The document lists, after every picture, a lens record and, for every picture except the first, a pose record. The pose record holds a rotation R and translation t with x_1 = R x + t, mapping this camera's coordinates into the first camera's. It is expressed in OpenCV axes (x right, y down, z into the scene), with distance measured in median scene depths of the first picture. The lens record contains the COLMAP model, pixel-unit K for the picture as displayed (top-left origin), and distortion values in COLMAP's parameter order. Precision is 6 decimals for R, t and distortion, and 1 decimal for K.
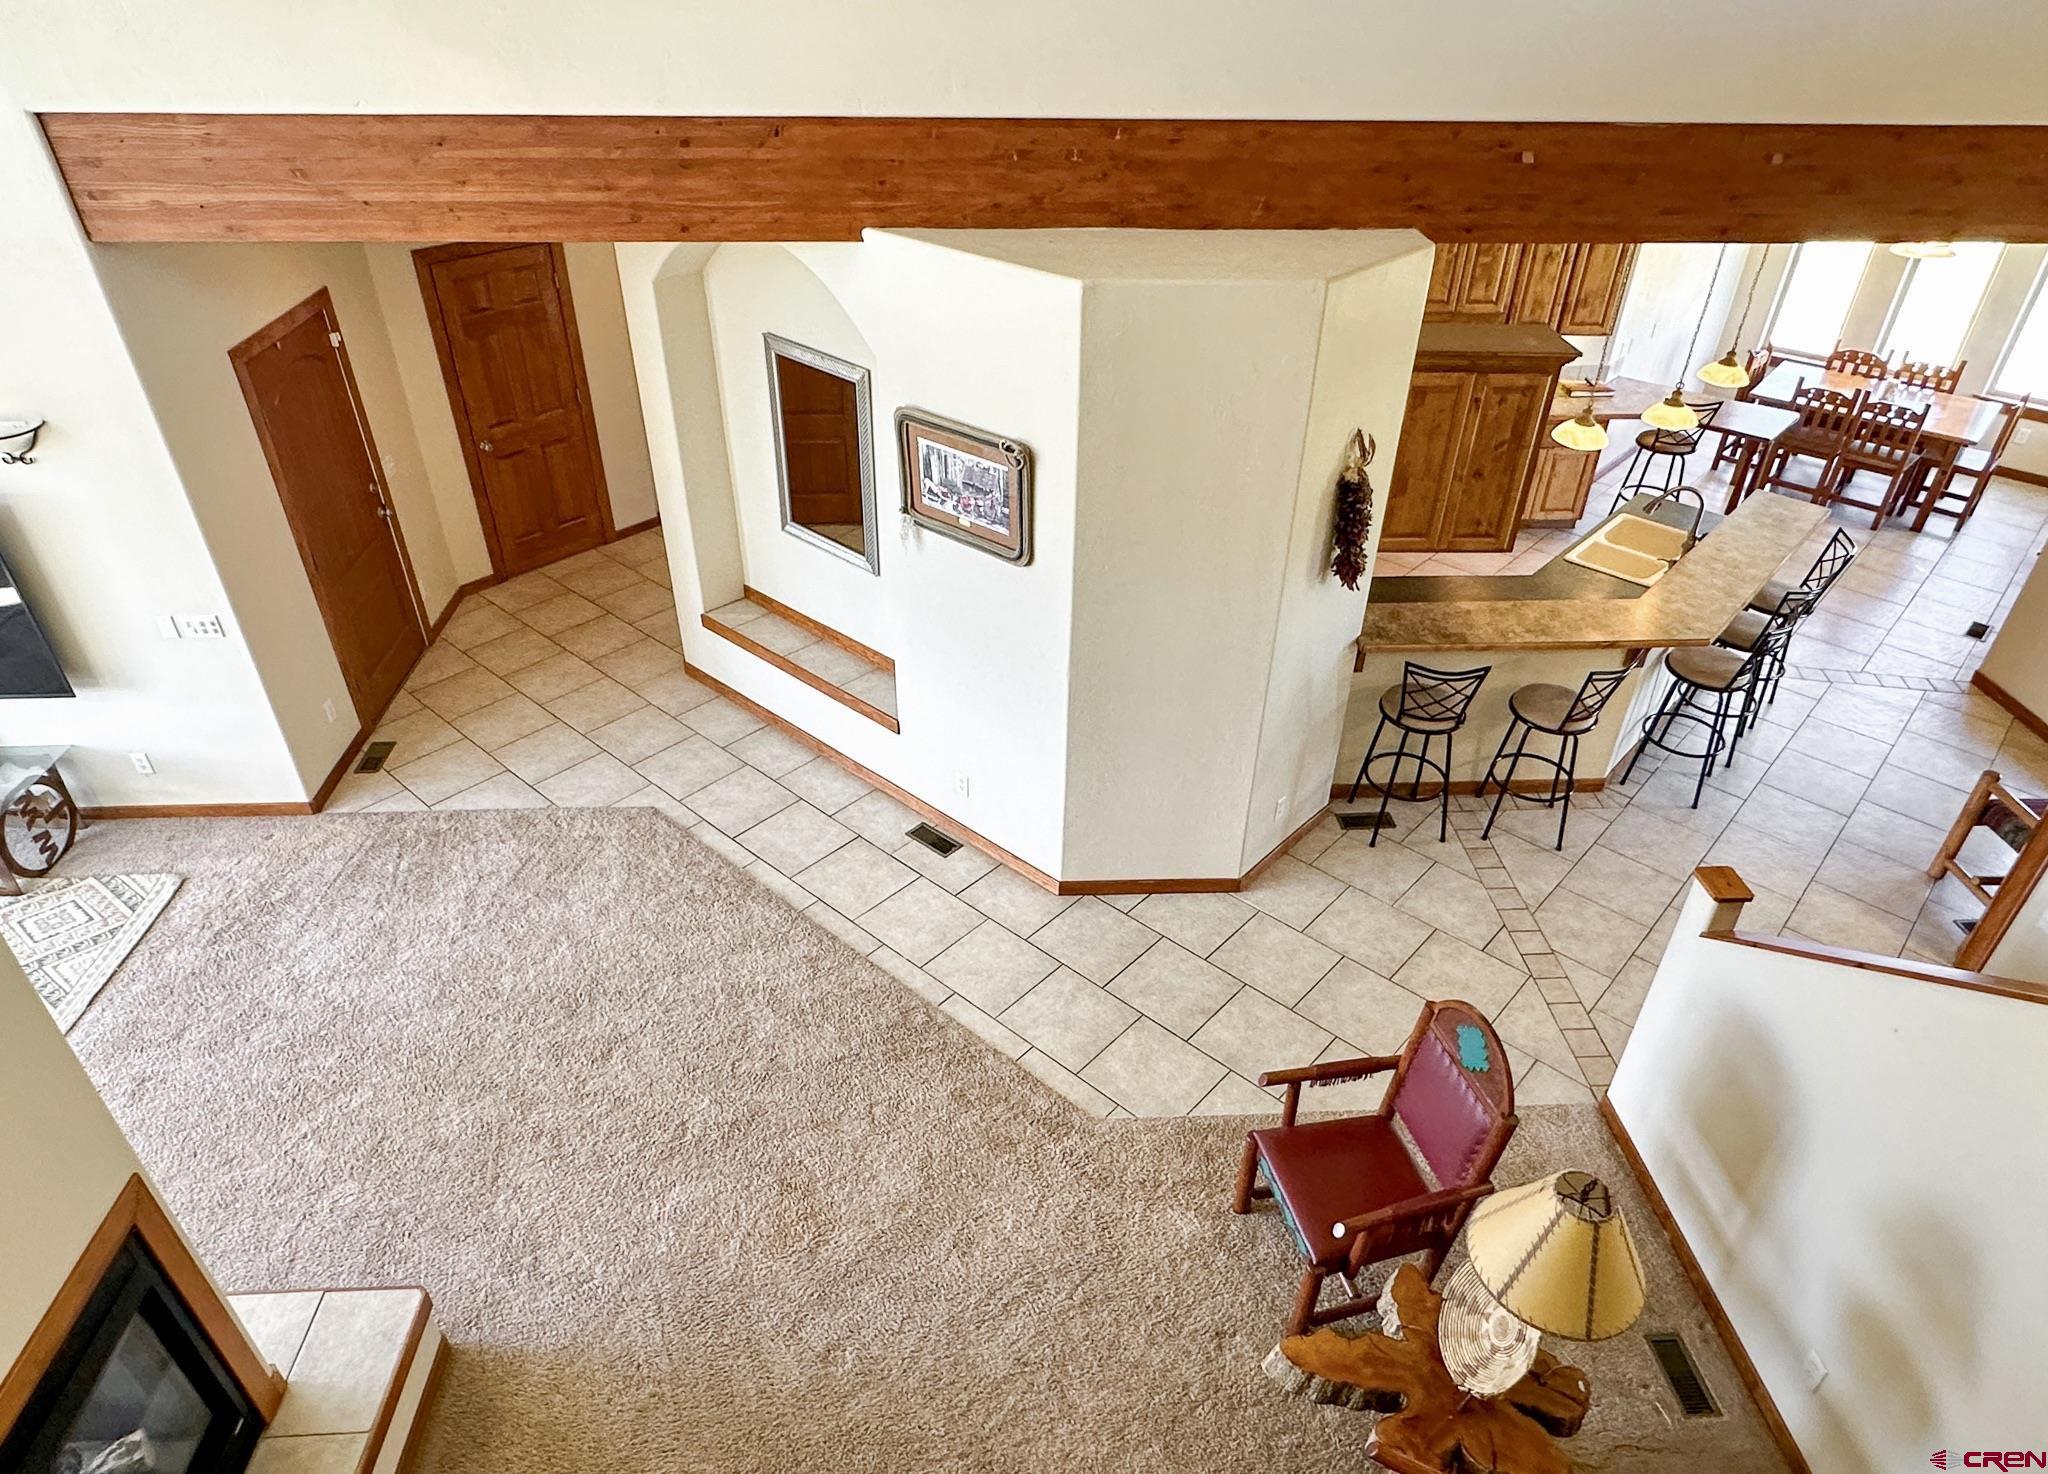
lens RADIAL K [[1225.2, 0, 1024.0], [0, 1225.2, 737.0], [0, 0, 1]] dist [-0.002832, -0.000790]
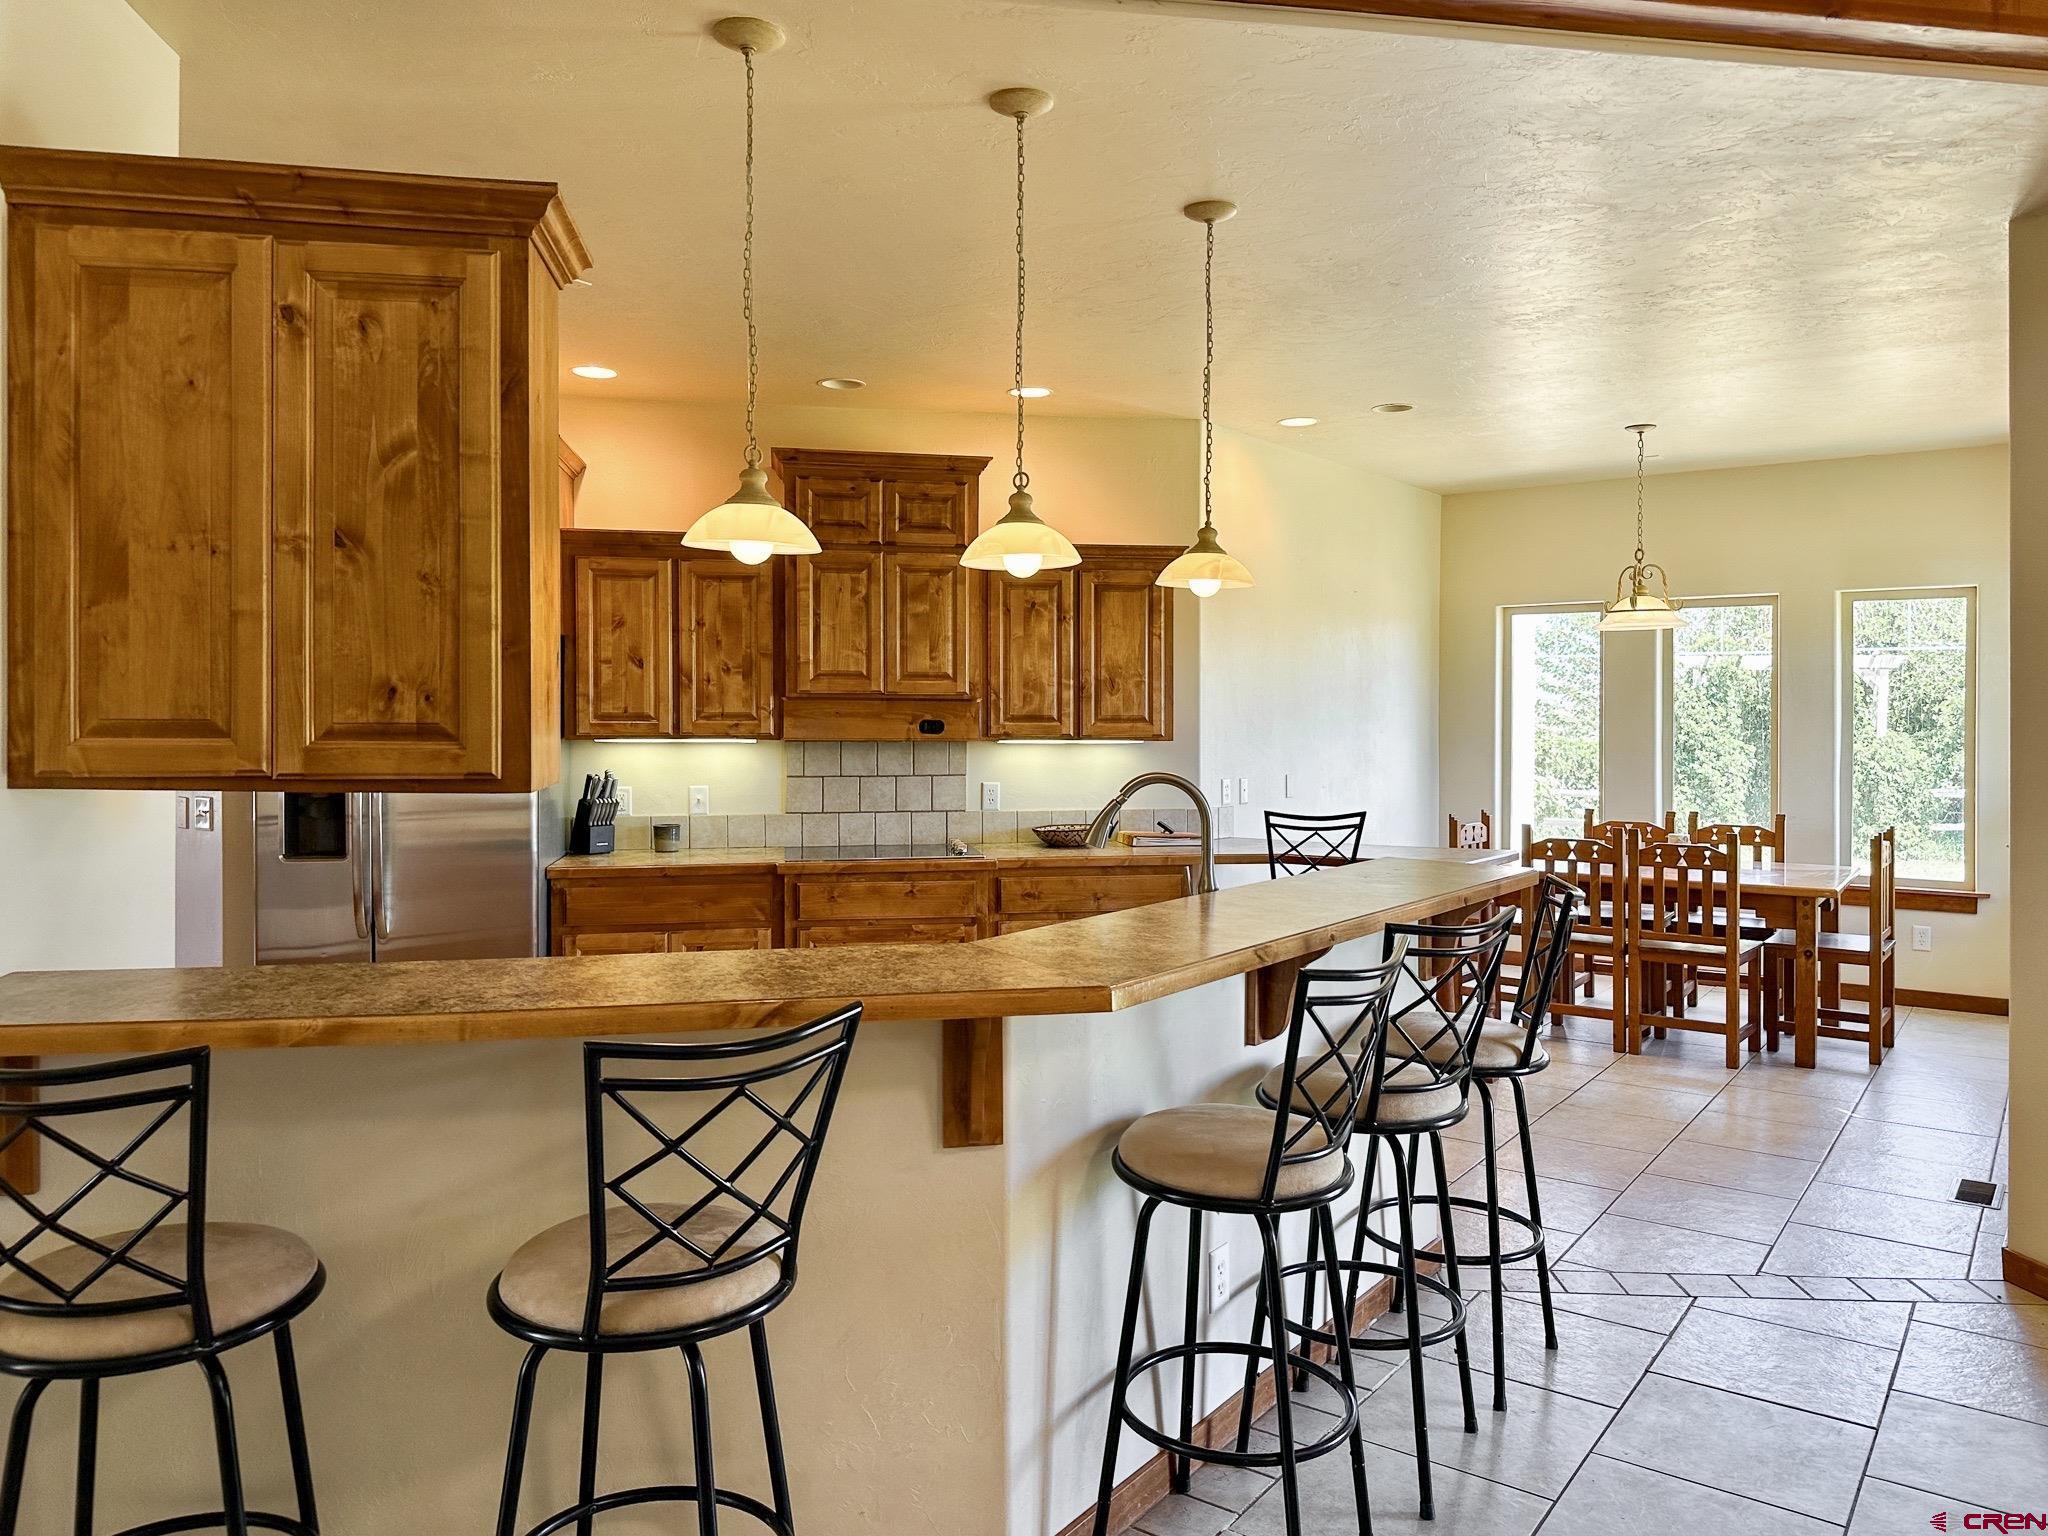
lens RADIAL K [[1417.8, 0, 1031.5], [0, 1417.8, 727.3], [0, 0, 1]] dist [0.029330, -0.004723]
pose [[0.993716, -0.016225, 0.110751, 0.360123], [0.076392, 0.821491, -0.565081, 0.051092], [-0.081812, 0.569991, 0.817568, 0.475159]]
